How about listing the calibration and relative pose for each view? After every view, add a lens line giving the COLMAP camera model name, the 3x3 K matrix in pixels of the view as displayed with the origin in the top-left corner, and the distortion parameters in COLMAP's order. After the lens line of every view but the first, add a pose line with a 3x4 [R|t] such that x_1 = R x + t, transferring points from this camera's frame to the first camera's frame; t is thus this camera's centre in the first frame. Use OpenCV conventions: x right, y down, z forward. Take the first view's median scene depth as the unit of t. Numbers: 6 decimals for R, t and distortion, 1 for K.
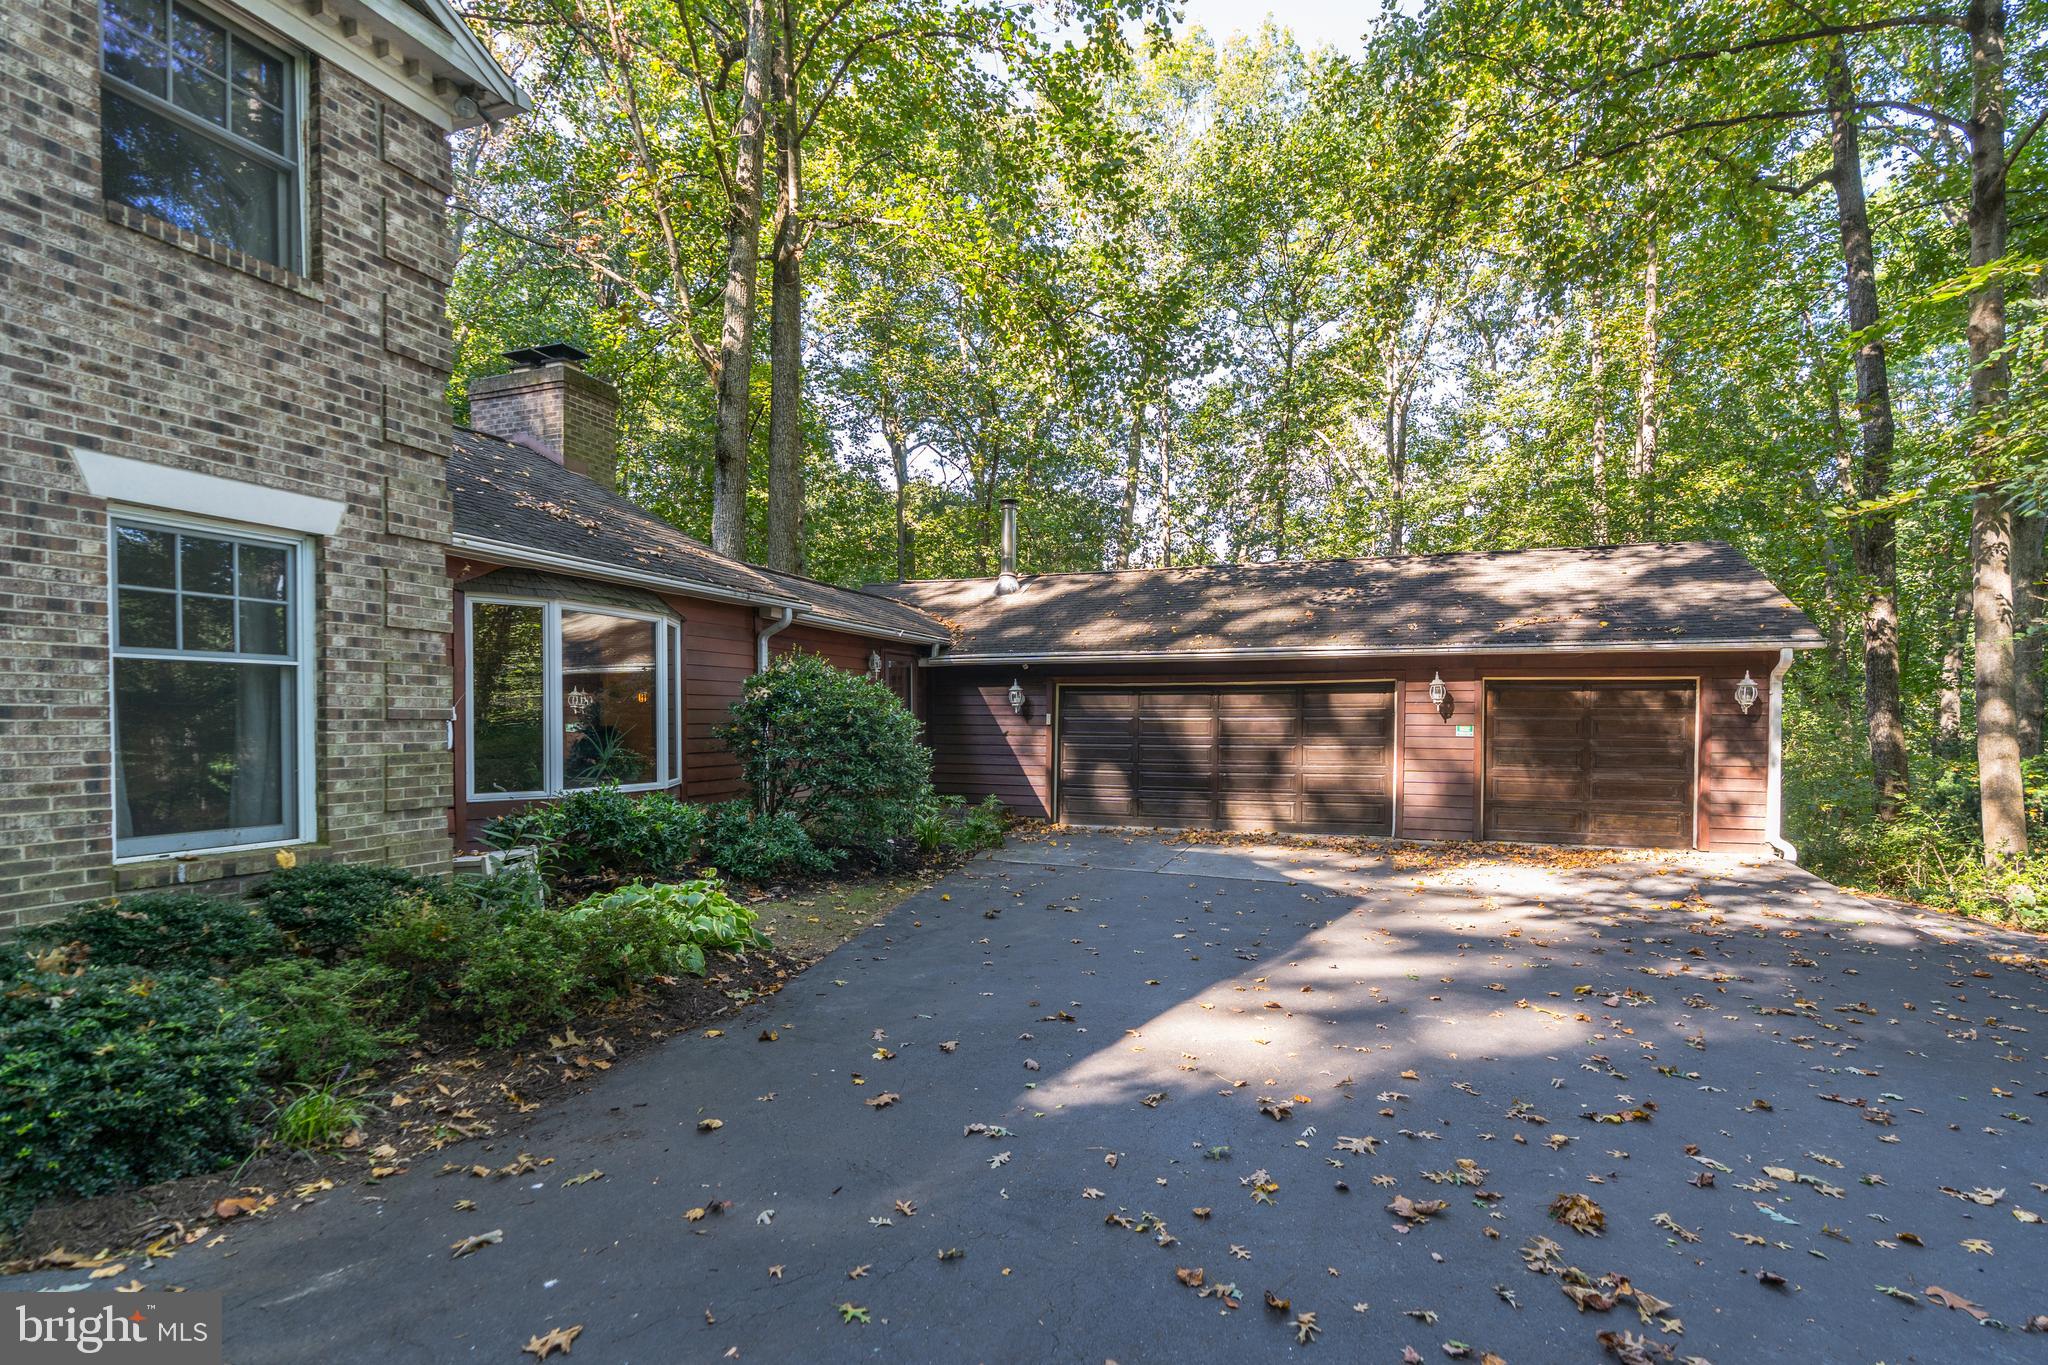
lens RADIAL K [[932.4, 0, 999.8], [0, 932.4, 746.0], [0, 0, 1]] dist [-0.006456, 0.002097]
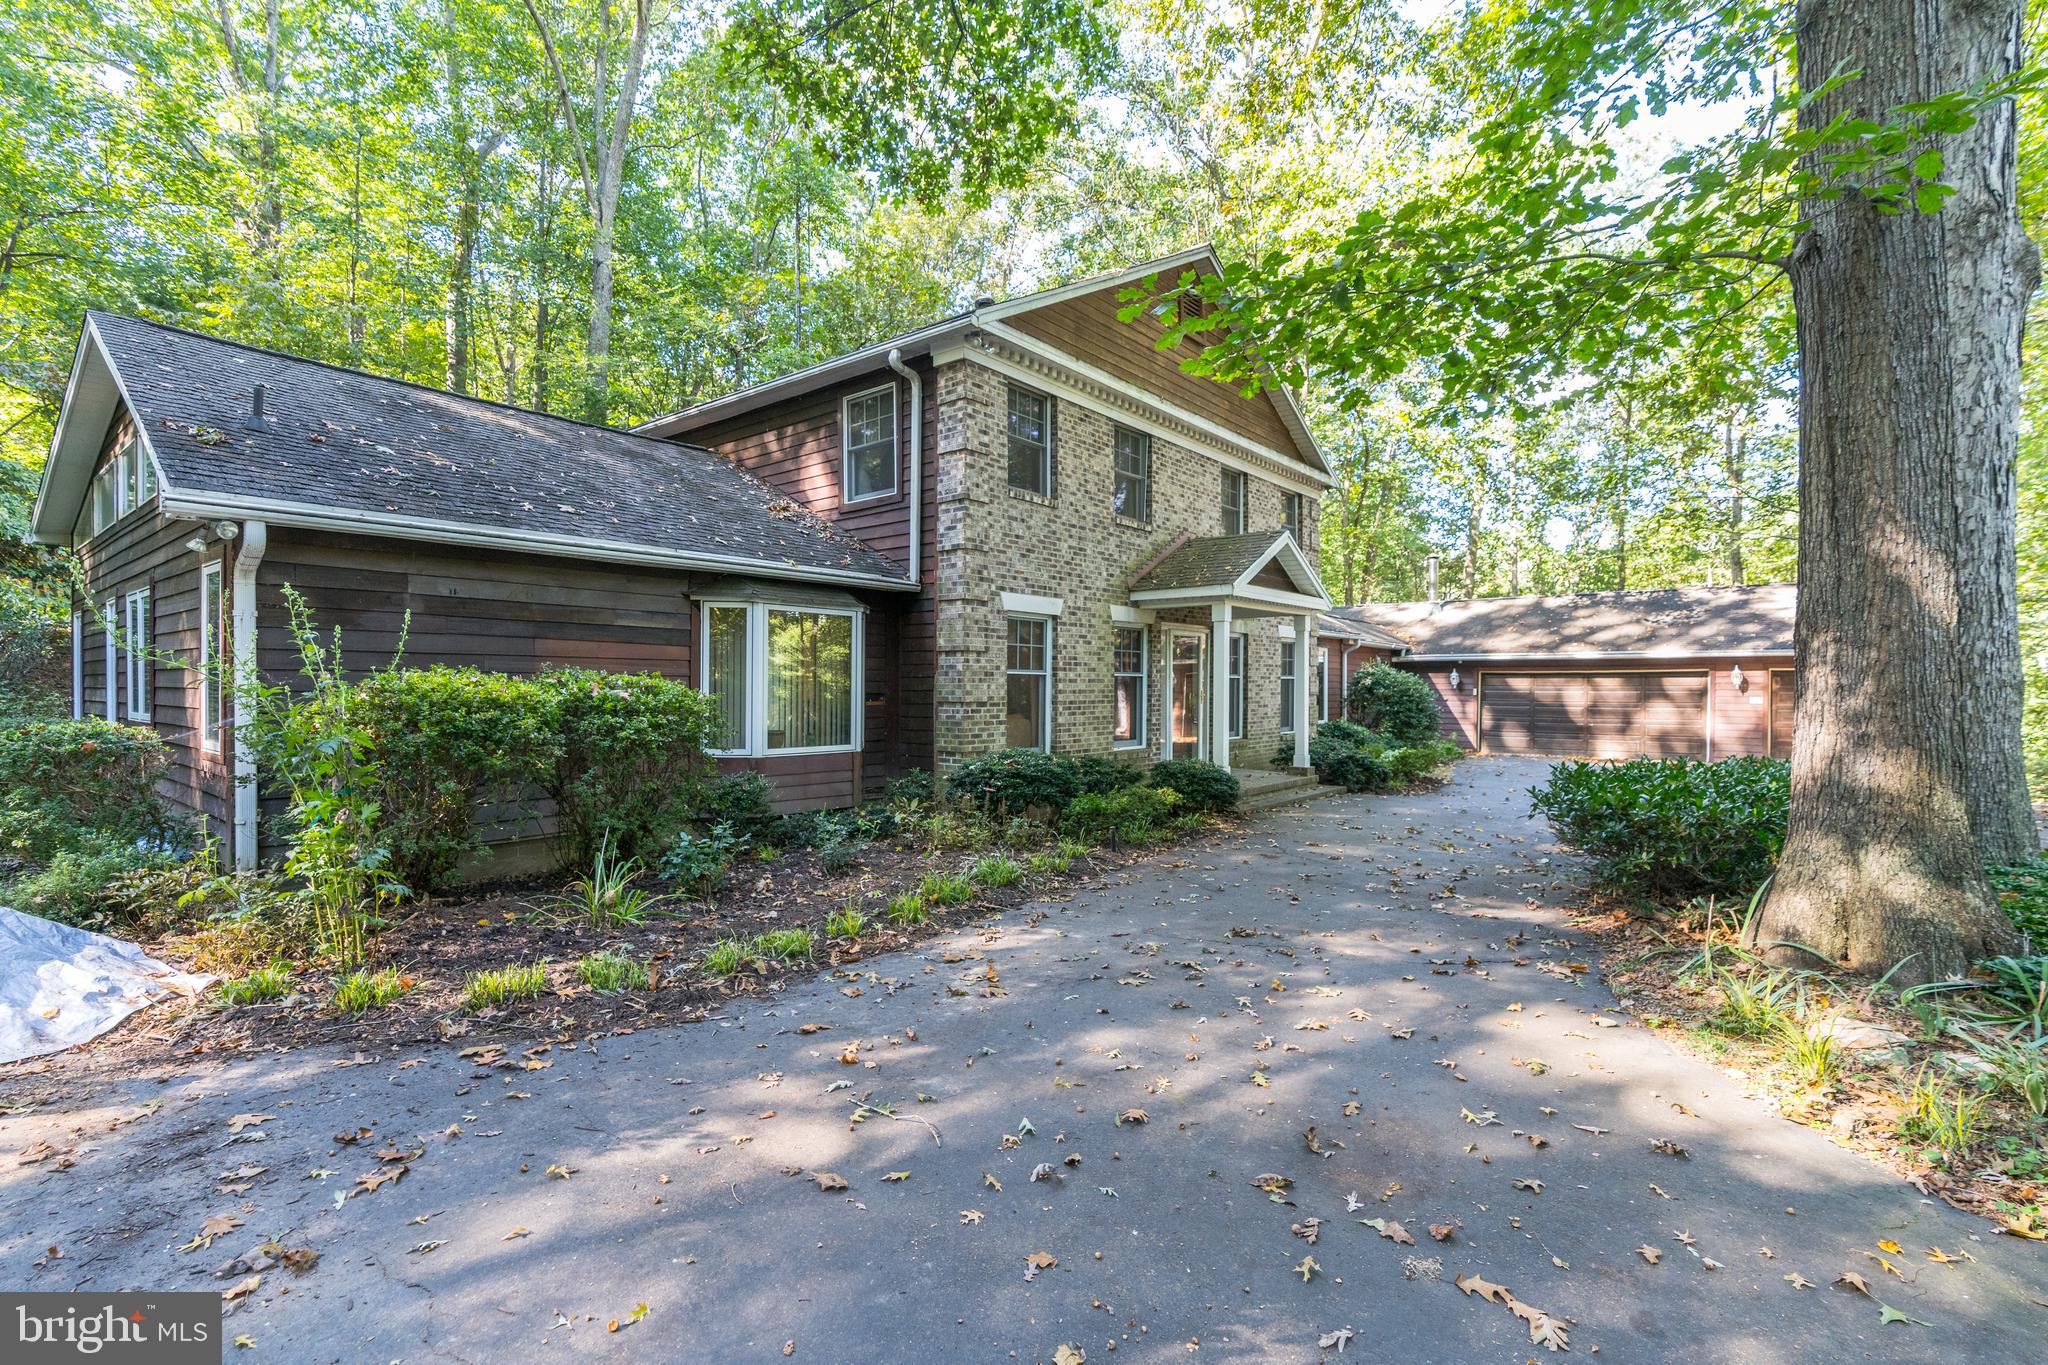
lens RADIAL K [[932.4, 0, 1033.9], [0, 932.4, 684.0], [0, 0, 1]] dist [-0.006456, 0.002097]
pose [[0.963984, -0.001999, -0.265953, -0.273194], [-0.006475, 0.999499, -0.030981, 0.012831], [0.265882, 0.031588, 0.963488, -0.850482]]
